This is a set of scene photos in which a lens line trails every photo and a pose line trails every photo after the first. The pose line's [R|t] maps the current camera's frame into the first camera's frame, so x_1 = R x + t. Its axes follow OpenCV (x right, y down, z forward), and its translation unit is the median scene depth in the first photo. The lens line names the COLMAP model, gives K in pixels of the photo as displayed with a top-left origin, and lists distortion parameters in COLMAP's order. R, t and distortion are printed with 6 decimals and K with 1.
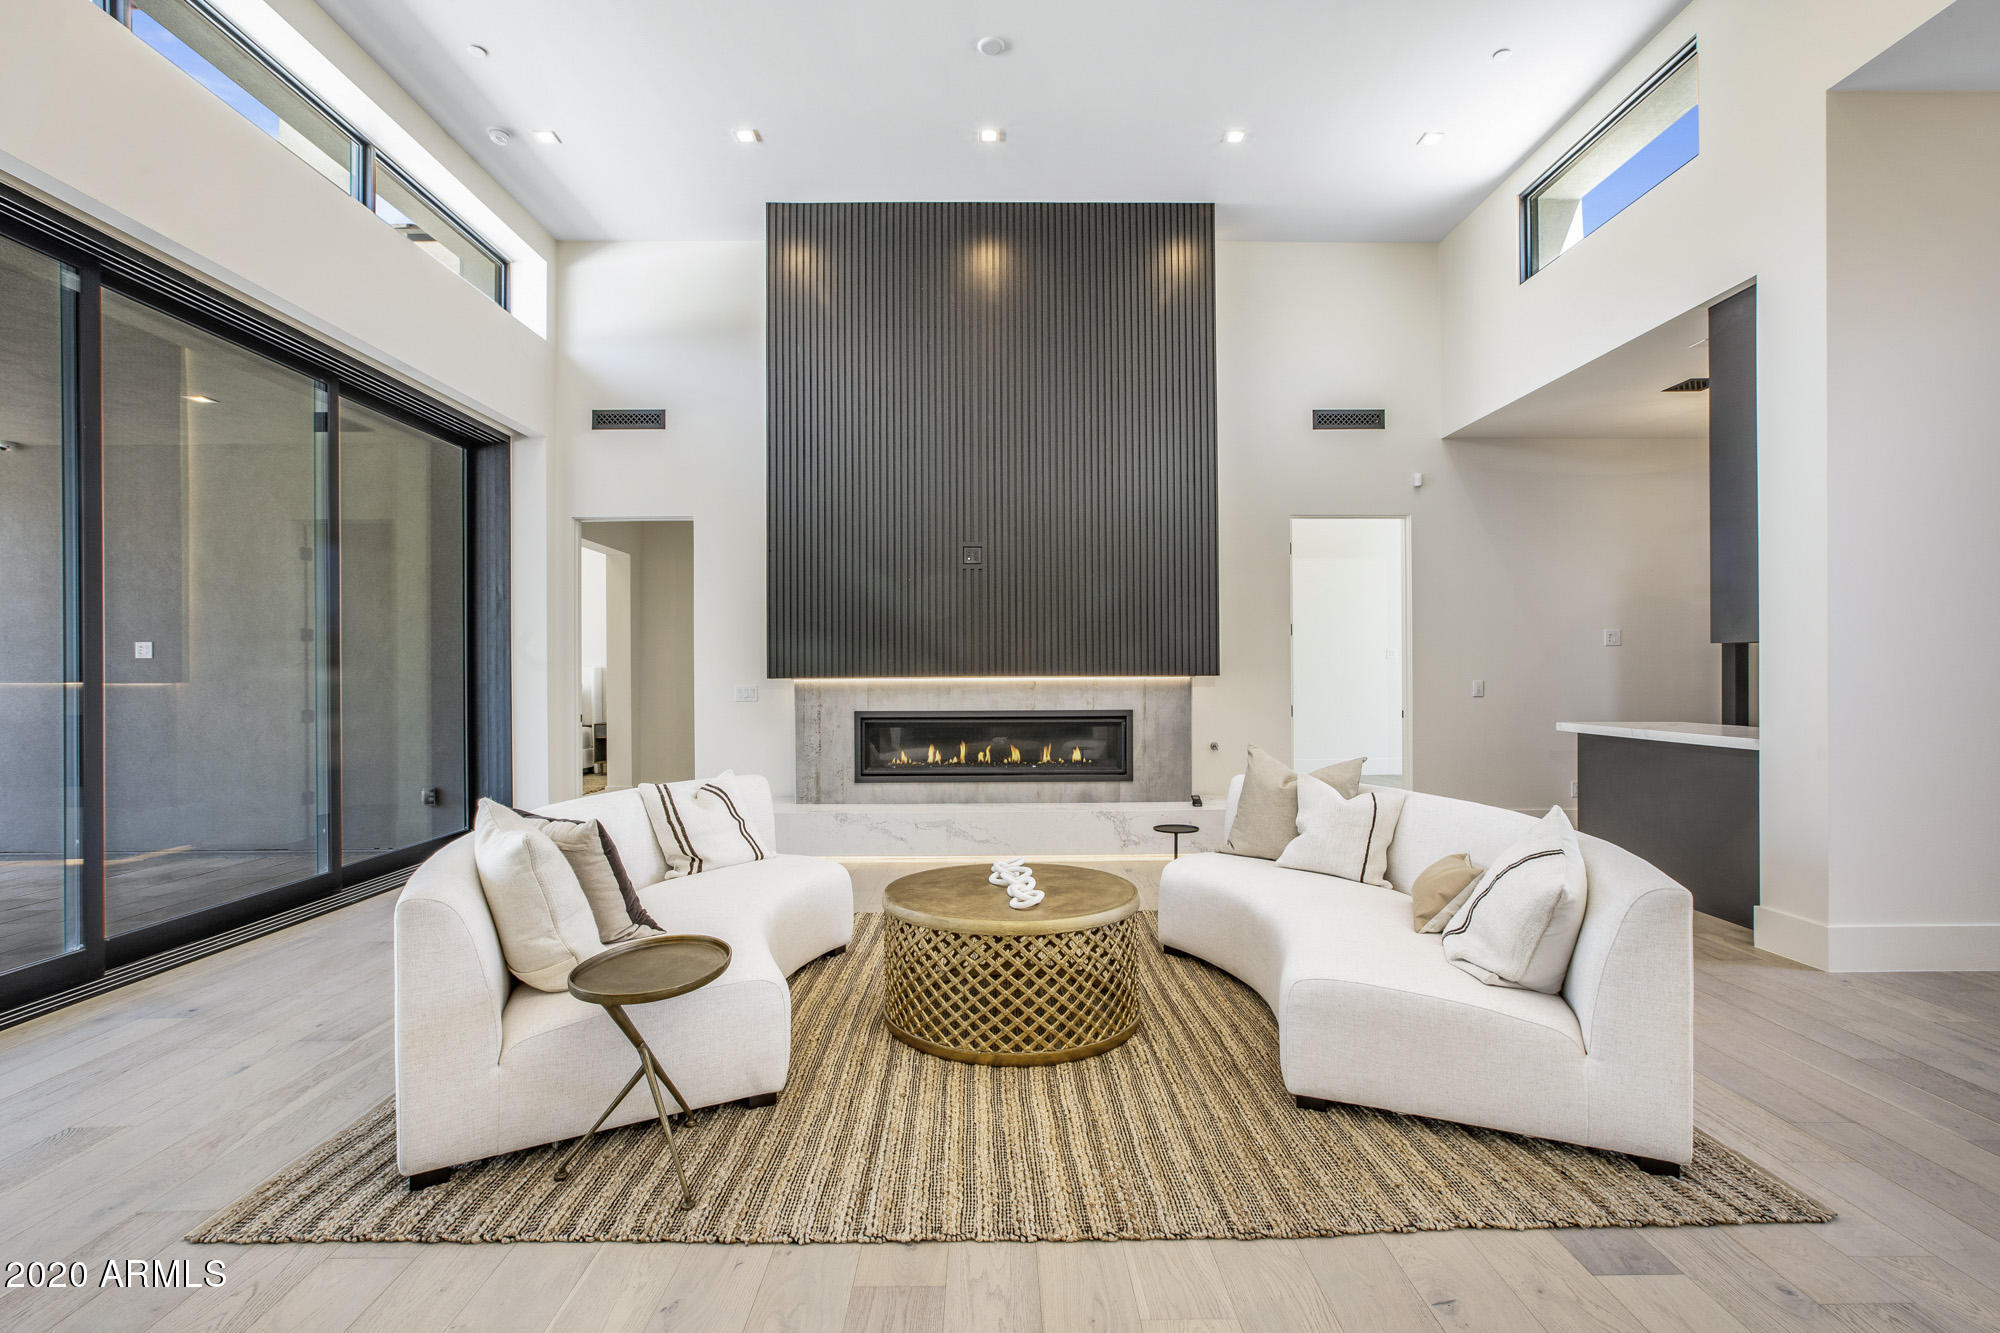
lens RADIAL K [[921.1, 0, 995.9], [0, 921.1, 667.9], [0, 0, 1]] dist [-0.008295, 0.001146]
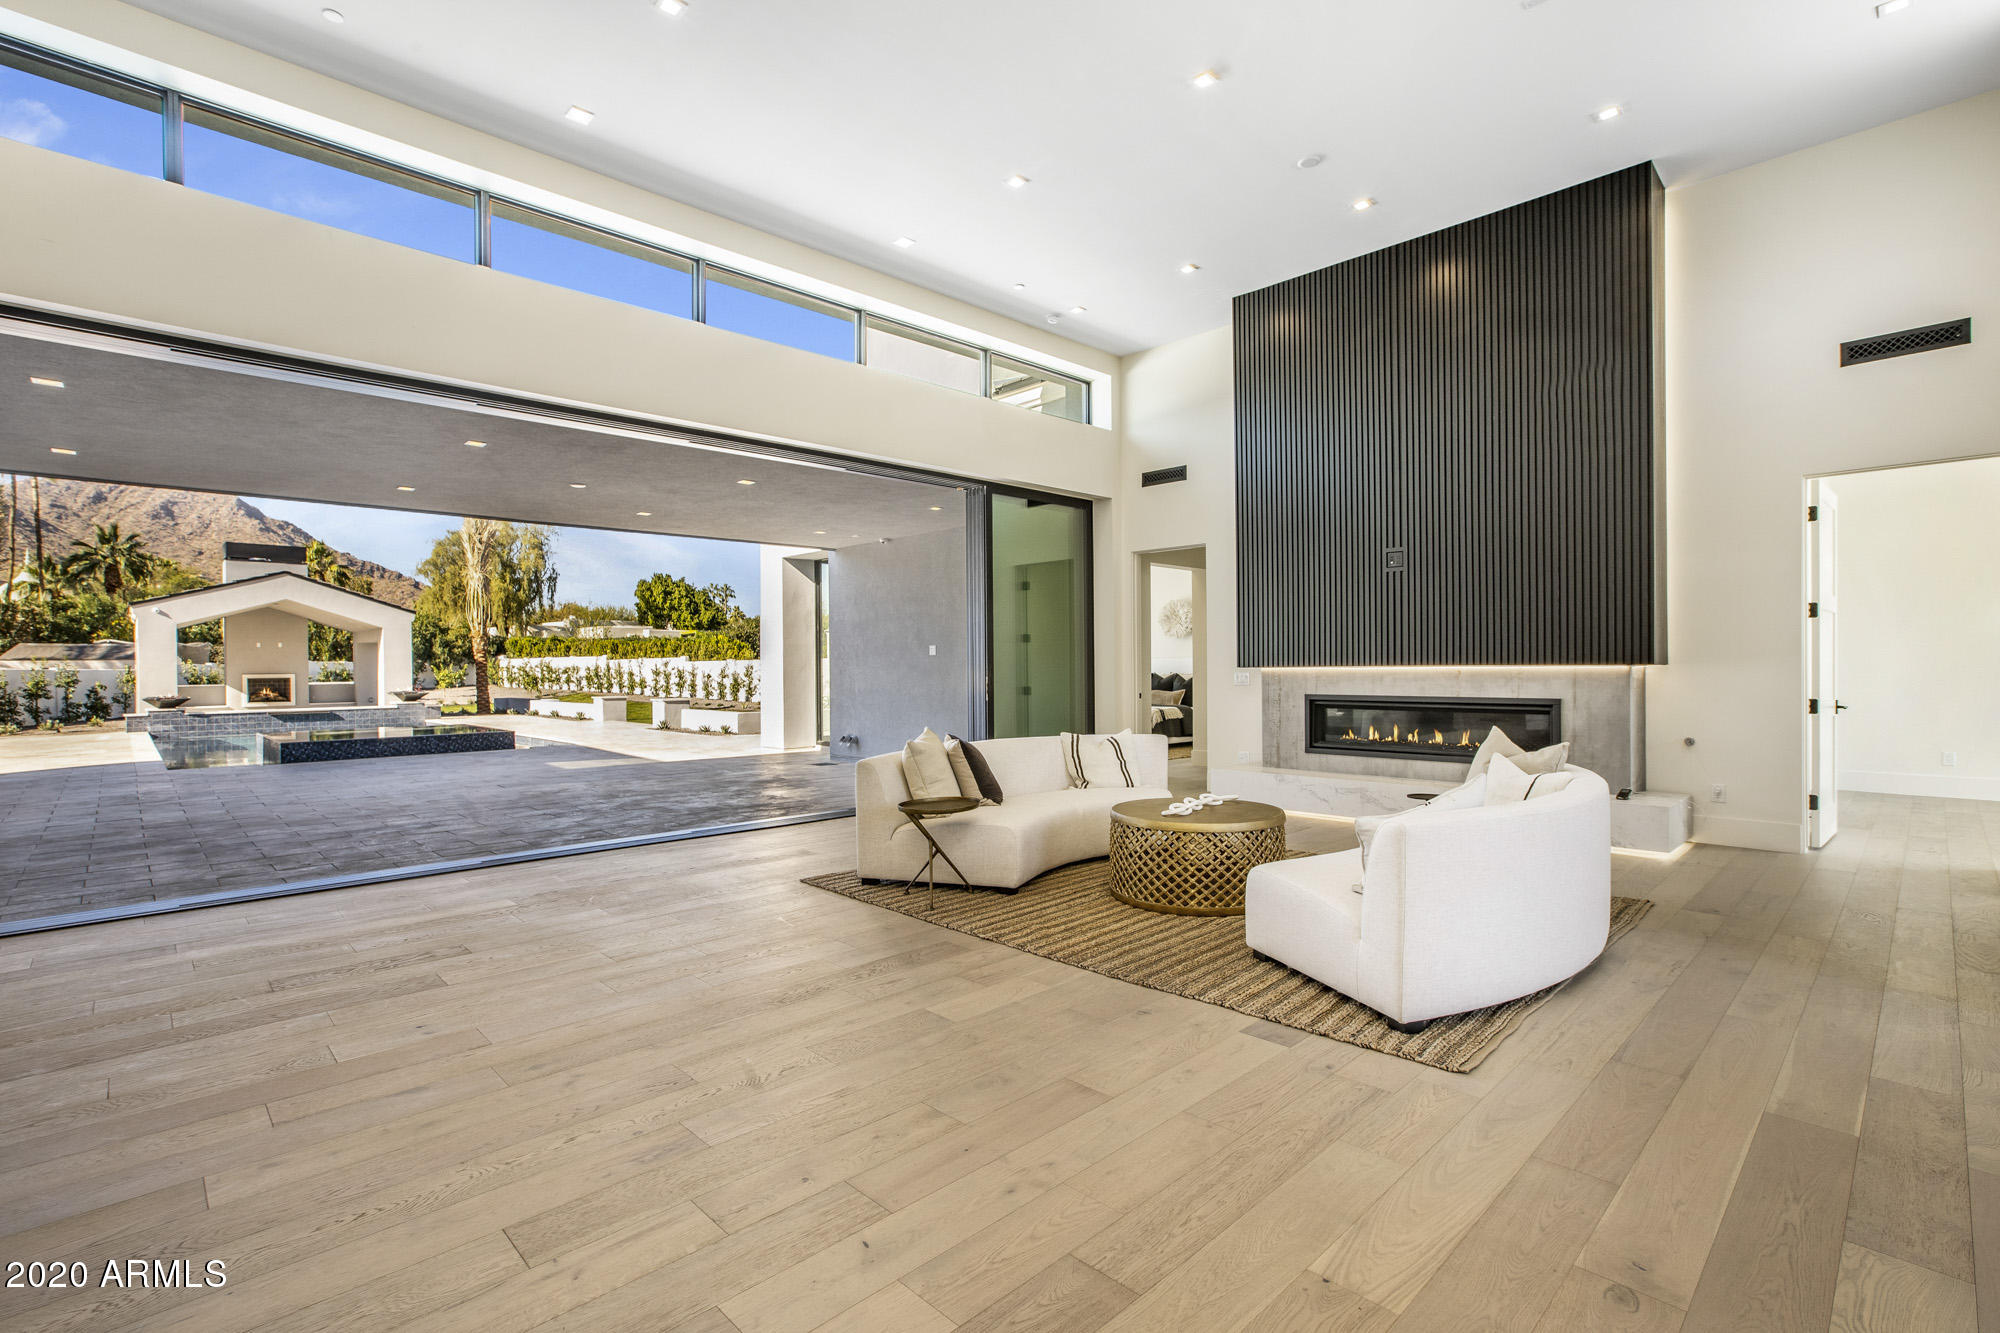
lens RADIAL K [[921.1, 0, 1014.4], [0, 921.1, 666.4], [0, 0, 1]] dist [-0.008295, 0.001146]
pose [[0.702901, 0.000258, -0.711288, 0.441449], [0.008349, 0.999928, 0.008613, -0.003641], [0.711239, -0.011993, 0.702848, -0.126559]]
